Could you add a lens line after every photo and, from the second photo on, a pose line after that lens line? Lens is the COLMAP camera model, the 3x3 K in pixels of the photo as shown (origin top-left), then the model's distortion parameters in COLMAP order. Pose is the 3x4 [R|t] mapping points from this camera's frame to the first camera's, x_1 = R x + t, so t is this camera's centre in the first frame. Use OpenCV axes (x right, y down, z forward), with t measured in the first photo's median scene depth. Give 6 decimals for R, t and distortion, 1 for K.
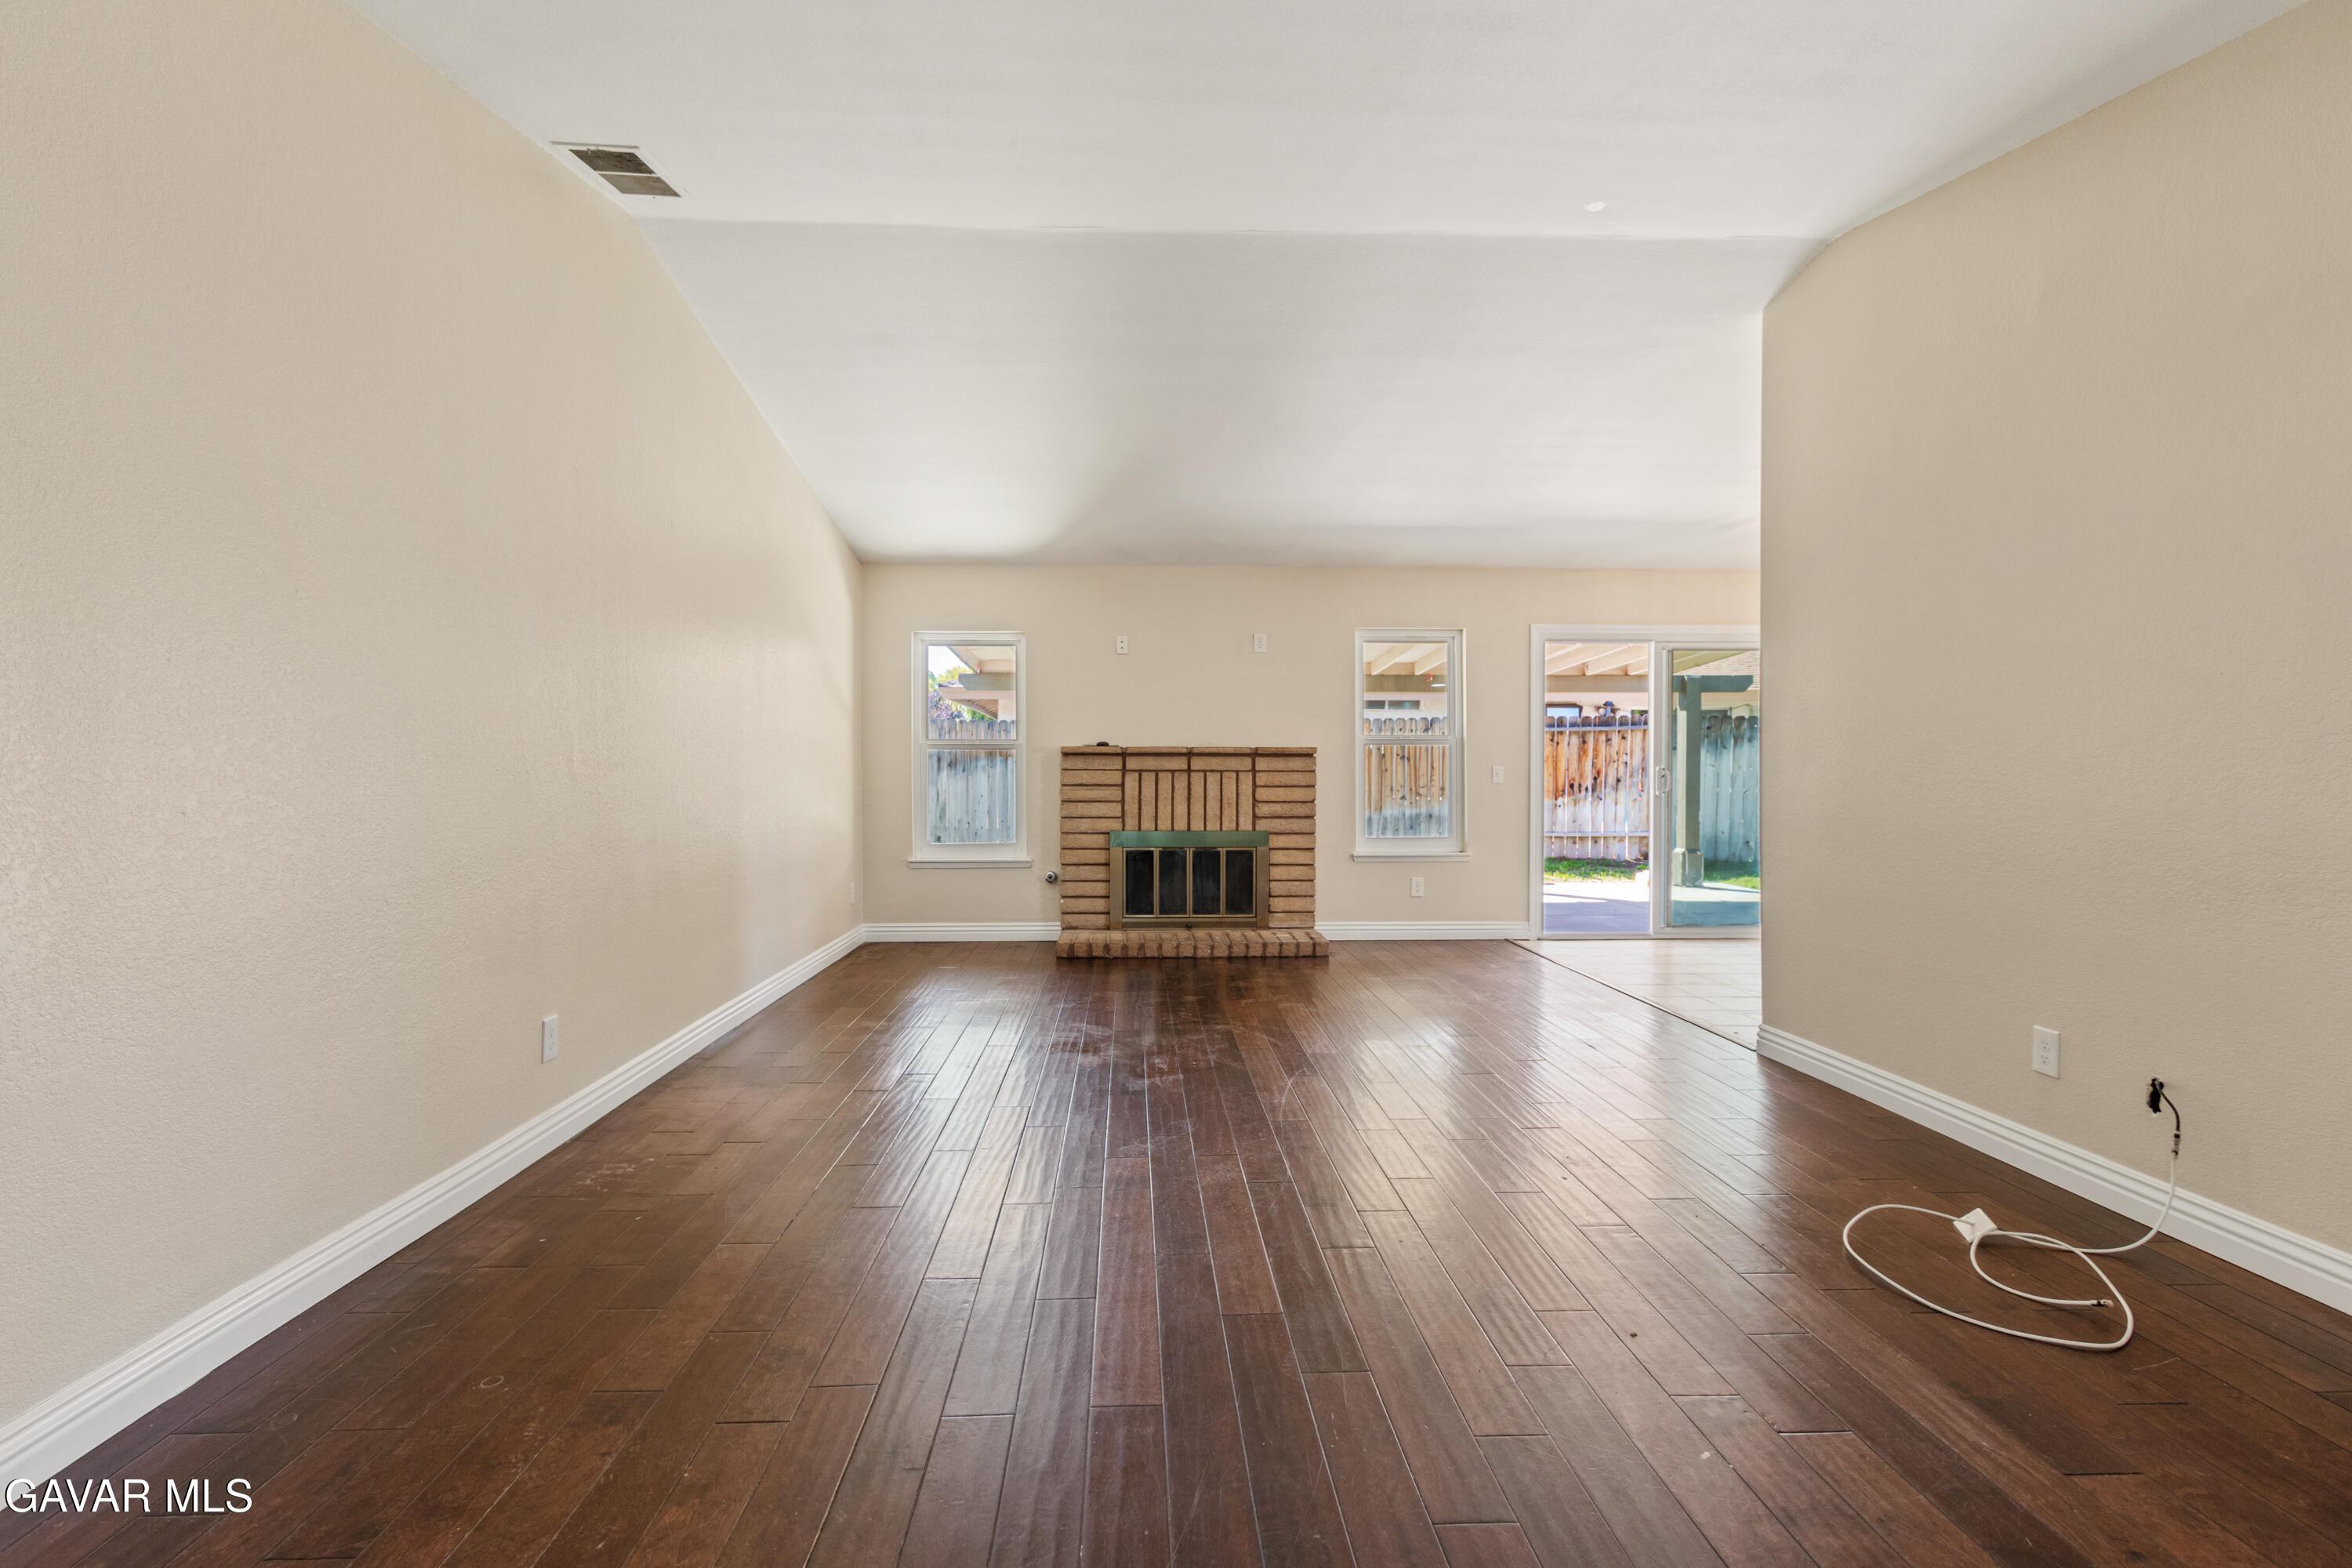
lens RADIAL K [[1079.9, 0, 1154.0], [0, 1079.9, 785.5], [0, 0, 1]] dist [0.005923, -0.002340]
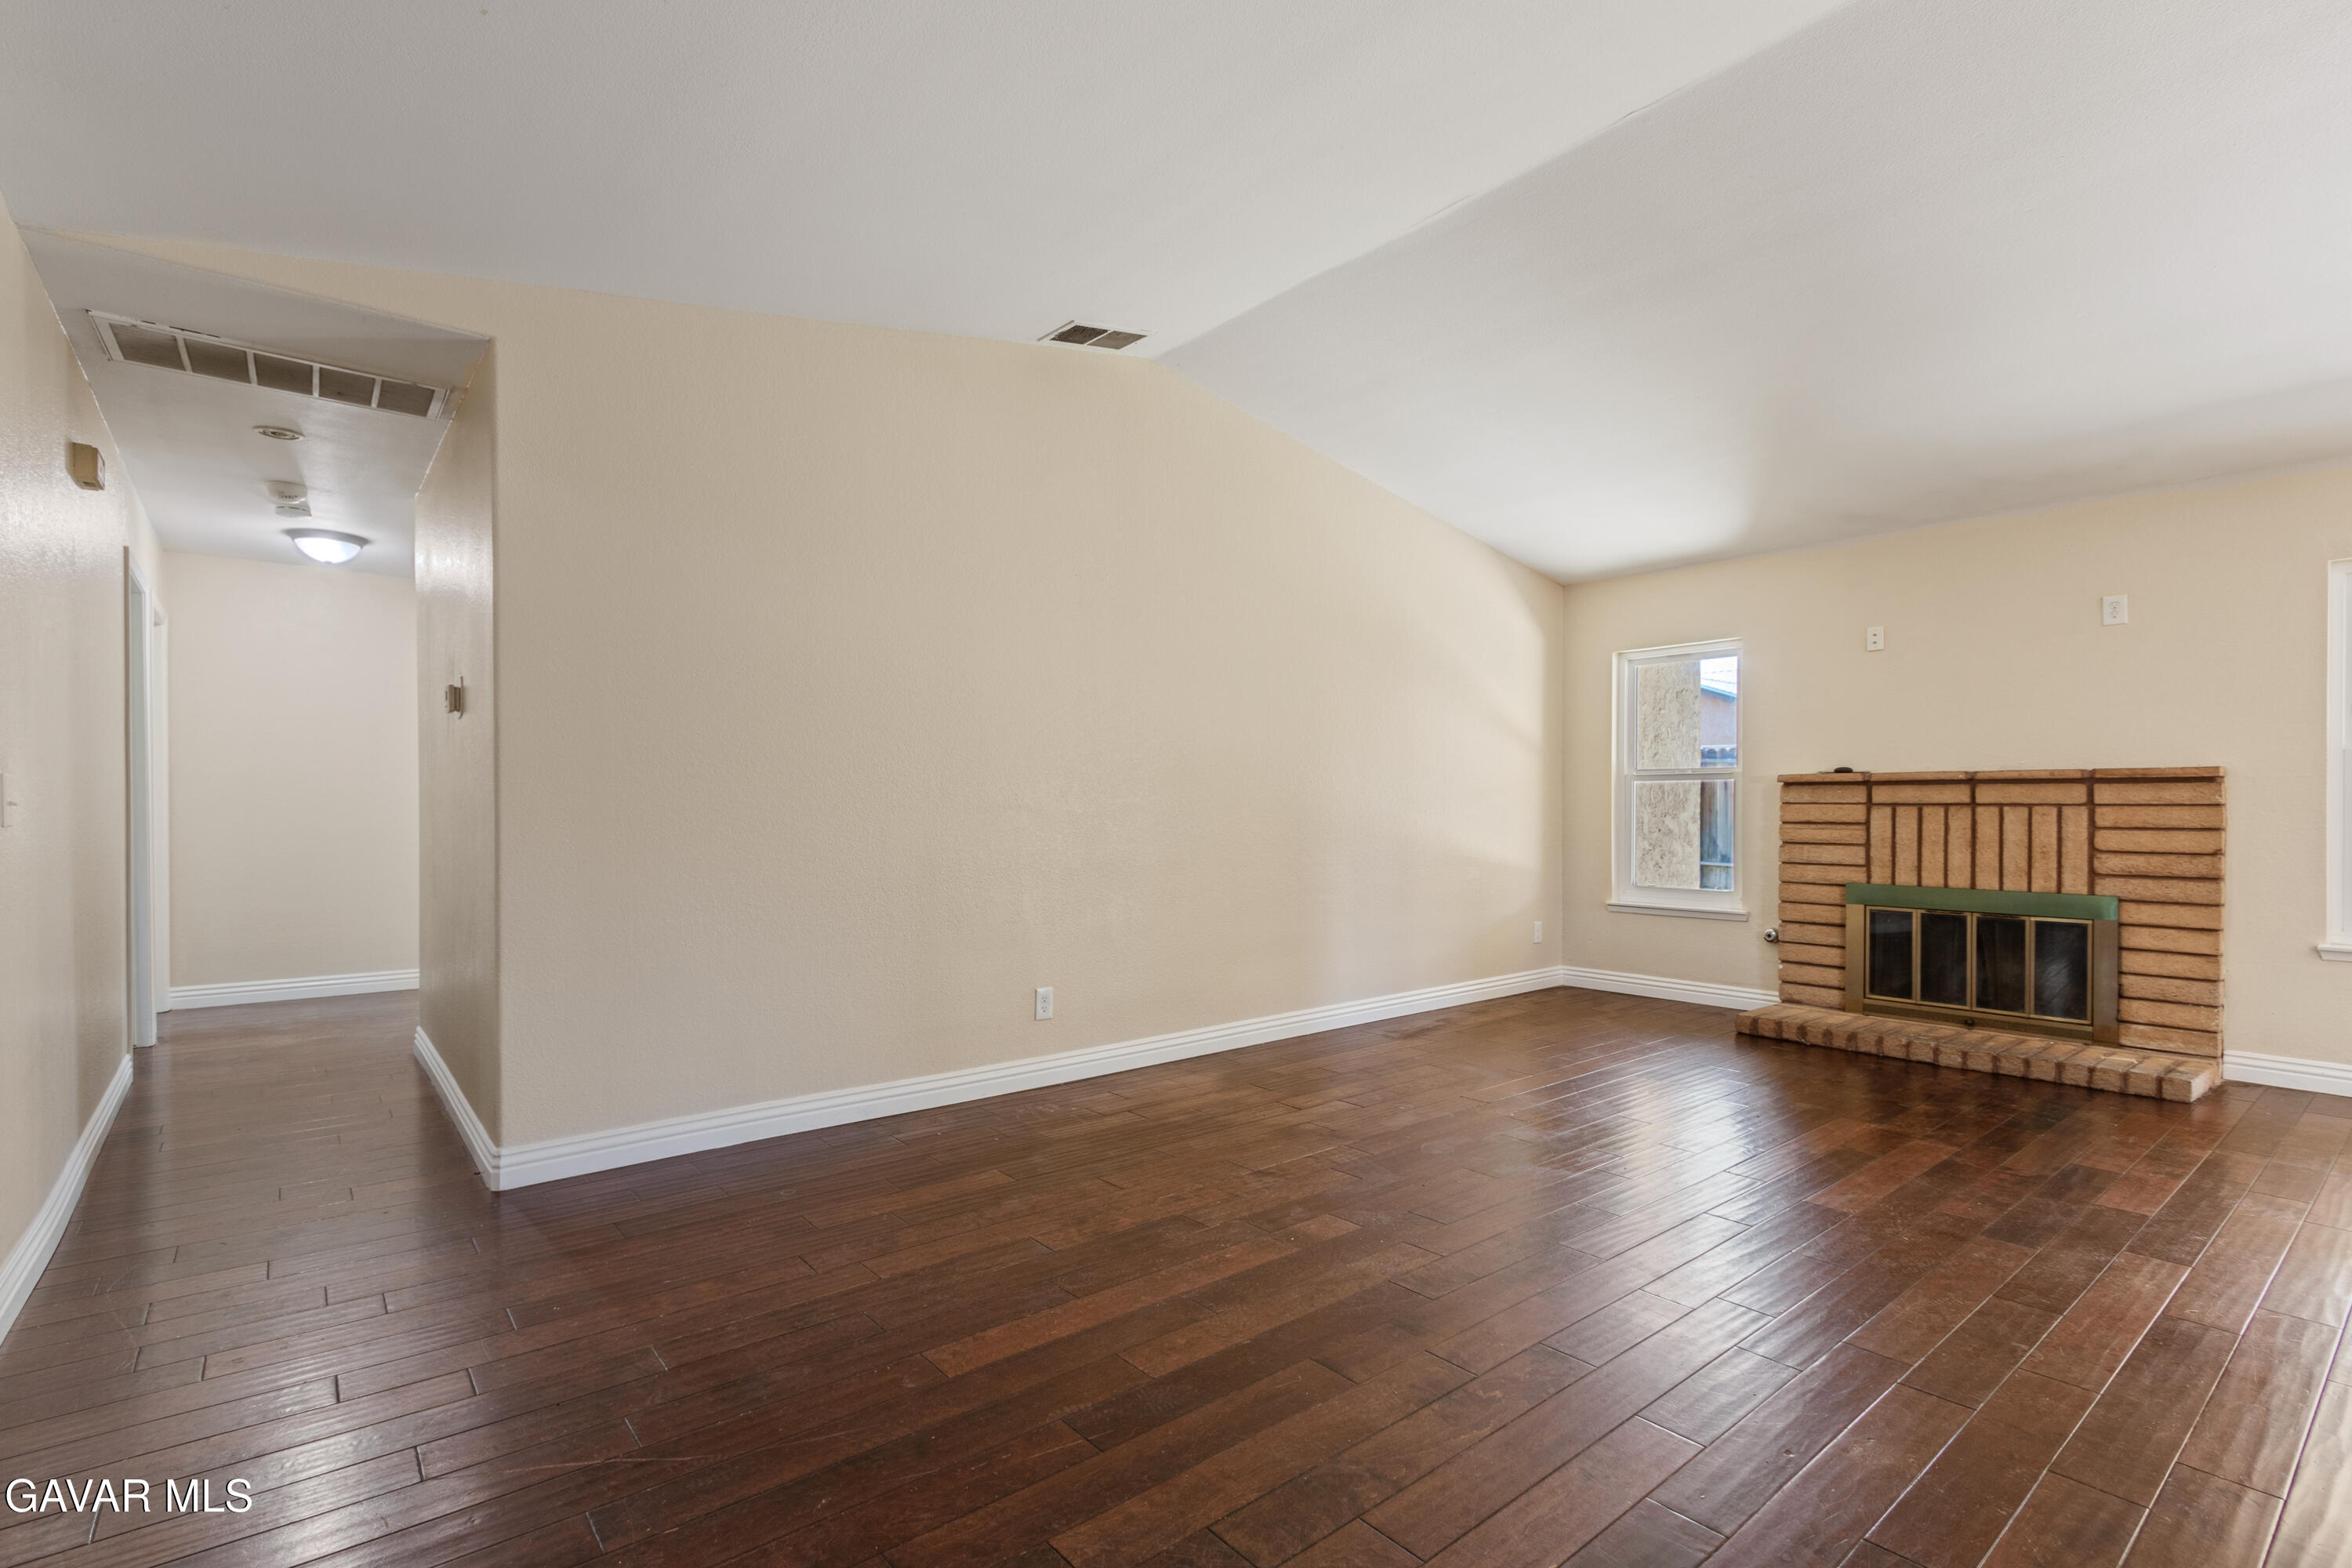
lens RADIAL K [[1079.9, 0, 1155.4], [0, 1079.9, 815.9], [0, 0, 1]] dist [0.005923, -0.002340]
pose [[0.604955, 0.007273, -0.796226, 0.274705], [-0.010720, 0.999942, 0.000989, -0.001143], [0.796187, 0.007937, 0.604998, 0.136830]]
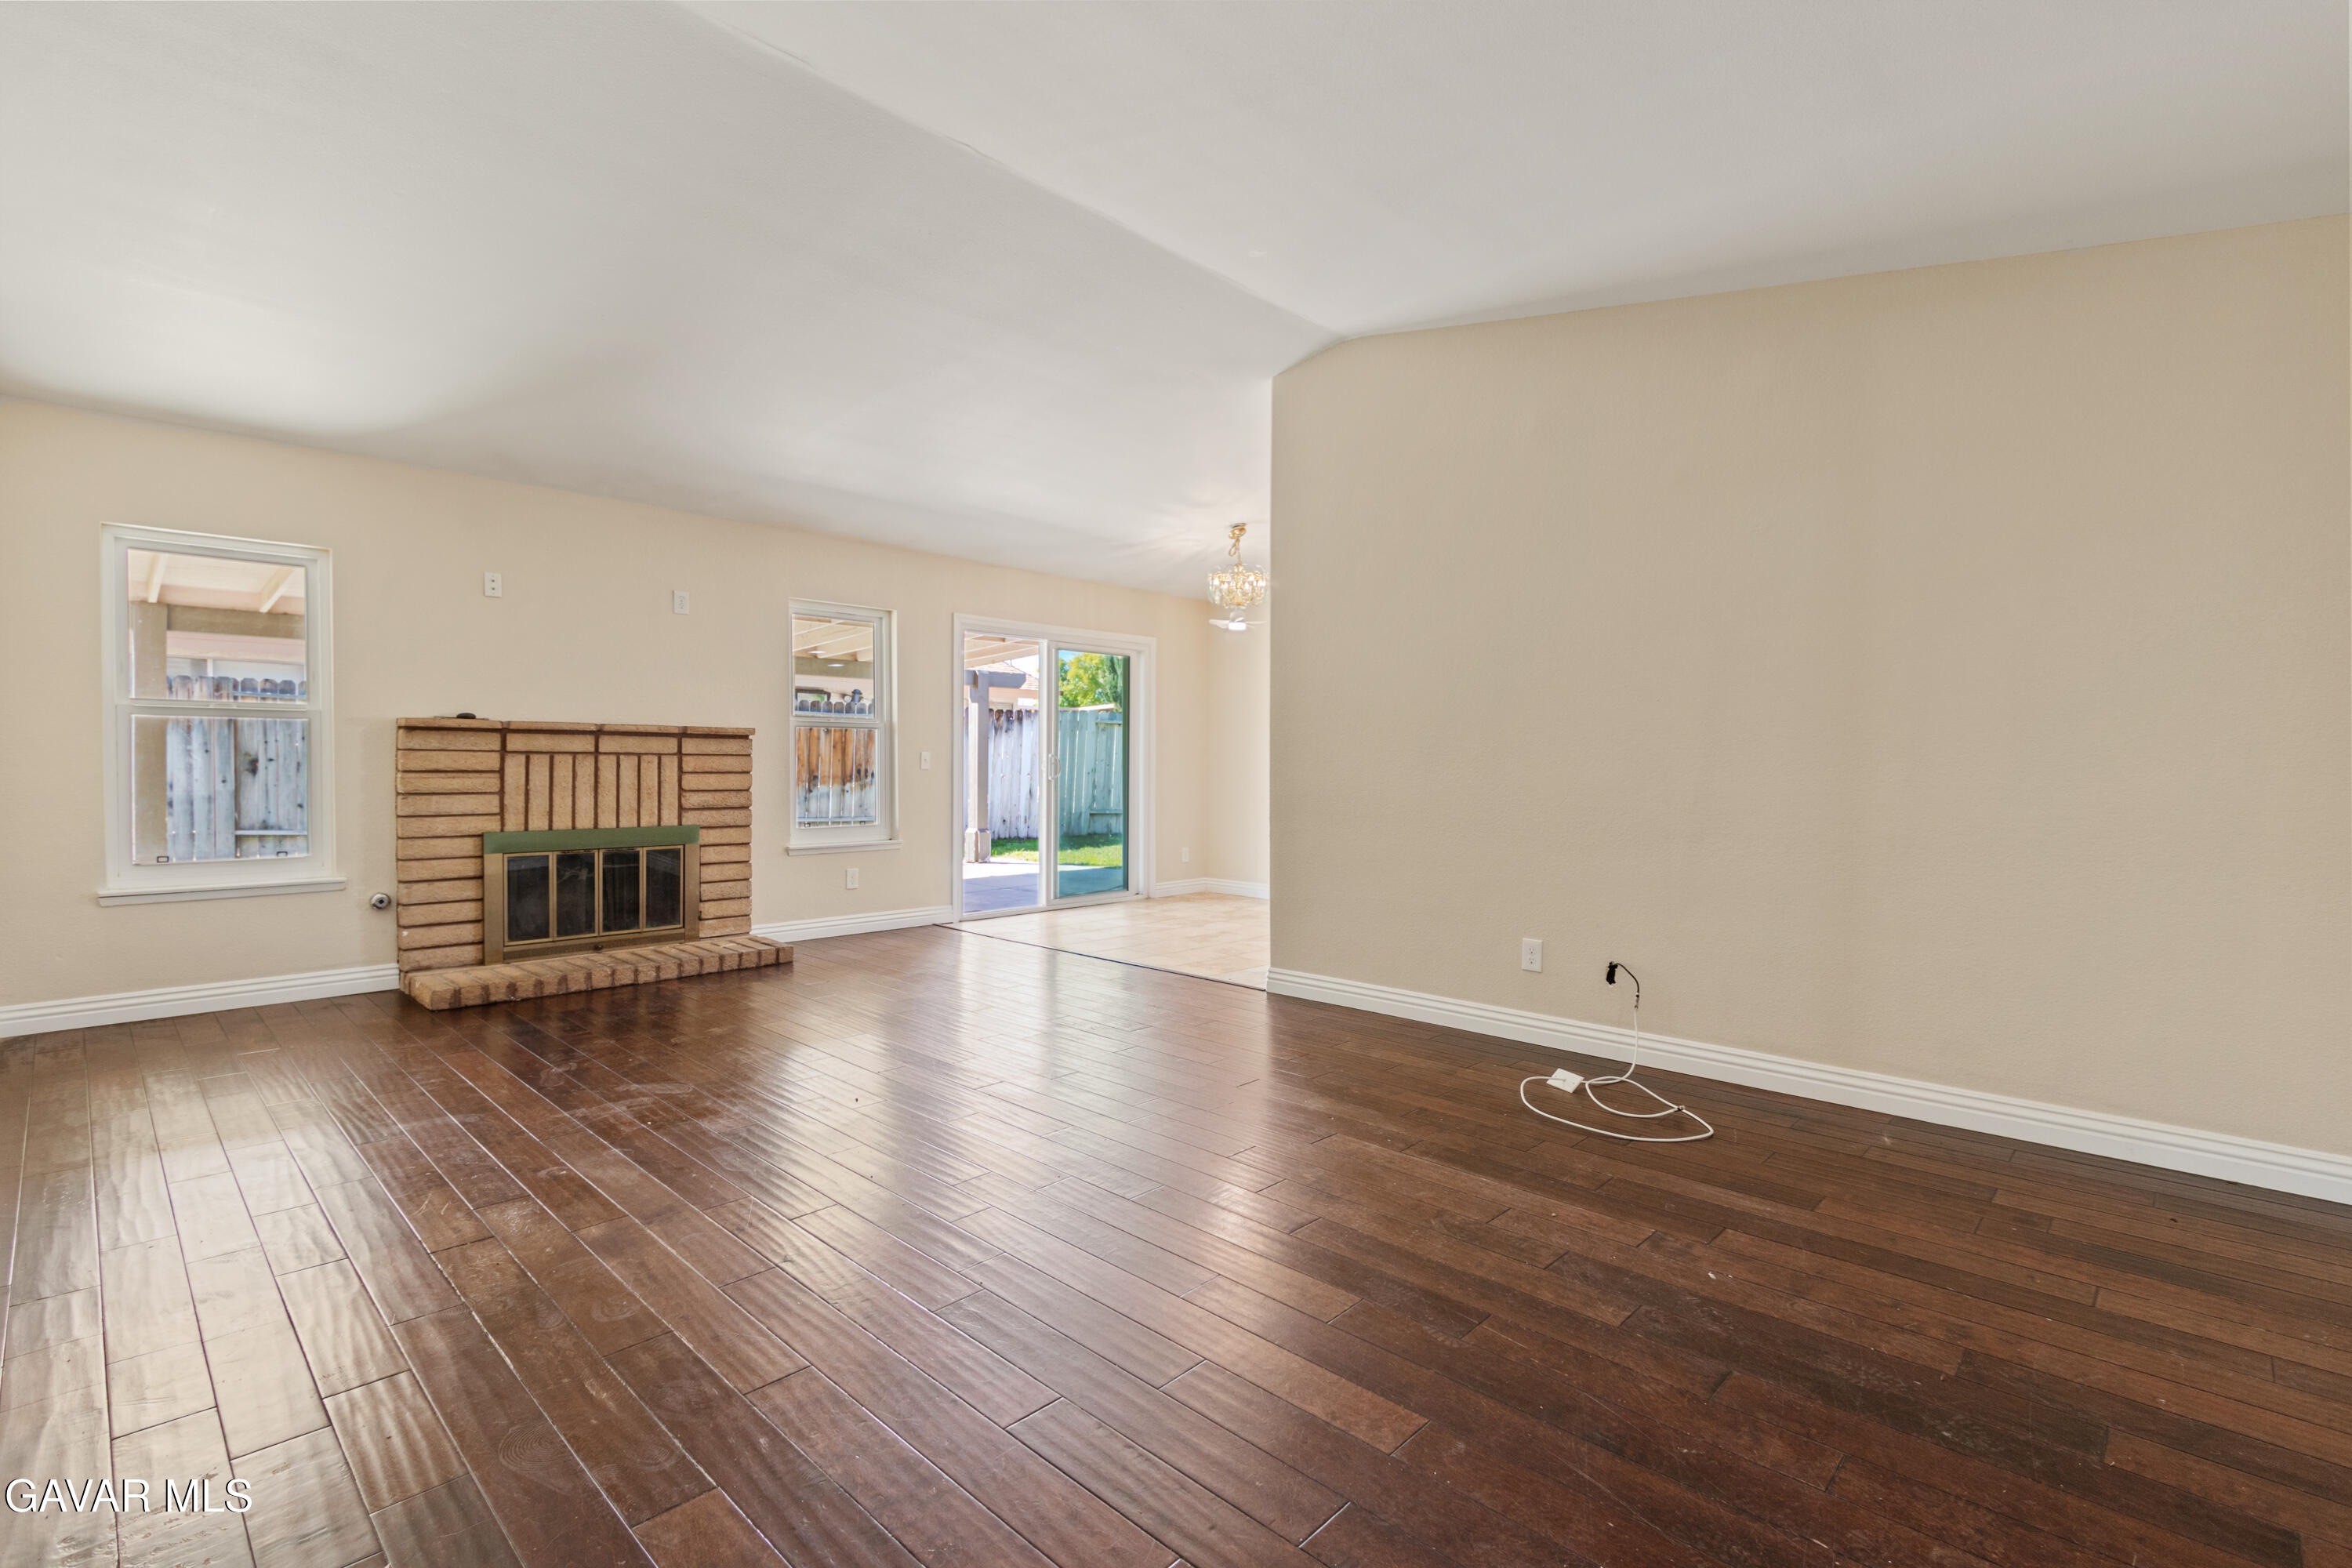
lens RADIAL K [[1079.9, 0, 1165.3], [0, 1079.9, 782.5], [0, 0, 1]] dist [0.005923, -0.002340]
pose [[0.714985, -0.008477, 0.699088, -0.225622], [0.001260, 0.999940, 0.010837, -0.000120], [-0.699139, -0.006868, 0.714953, 0.133627]]
